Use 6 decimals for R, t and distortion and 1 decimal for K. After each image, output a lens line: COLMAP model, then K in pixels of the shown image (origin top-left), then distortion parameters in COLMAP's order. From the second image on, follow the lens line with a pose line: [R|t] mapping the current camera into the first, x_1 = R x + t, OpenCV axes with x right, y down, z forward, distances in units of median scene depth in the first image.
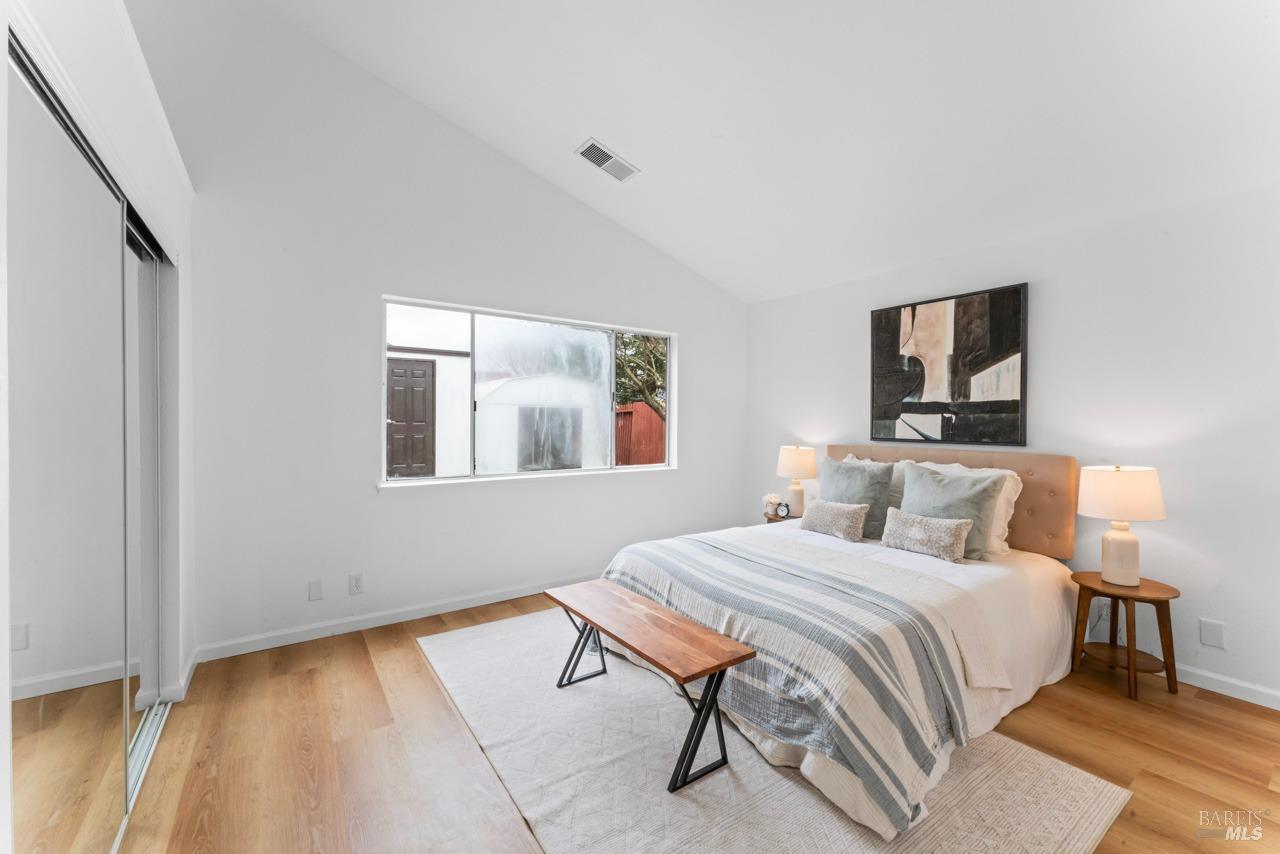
lens RADIAL K [[518.3, 0, 635.0], [0, 518.3, 426.0], [0, 0, 1]] dist [0.000959, -0.000052]
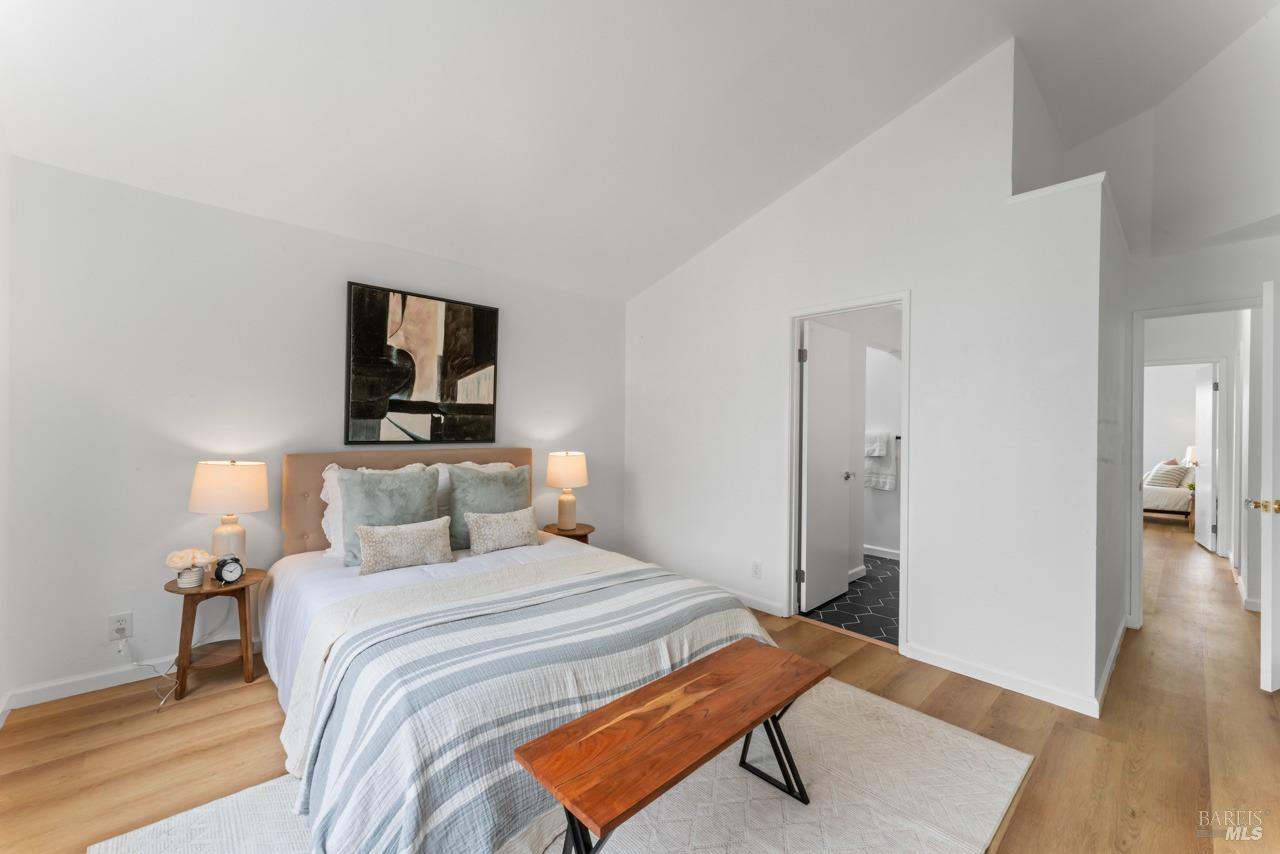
lens RADIAL K [[518.3, 0, 632.8], [0, 518.3, 424.5], [0, 0, 1]] dist [0.000959, -0.000052]
pose [[-0.154025, -0.007277, 0.988040, -0.447614], [-0.003883, 0.999970, 0.006759, -0.011630], [-0.988059, -0.002795, -0.154049, 0.779607]]
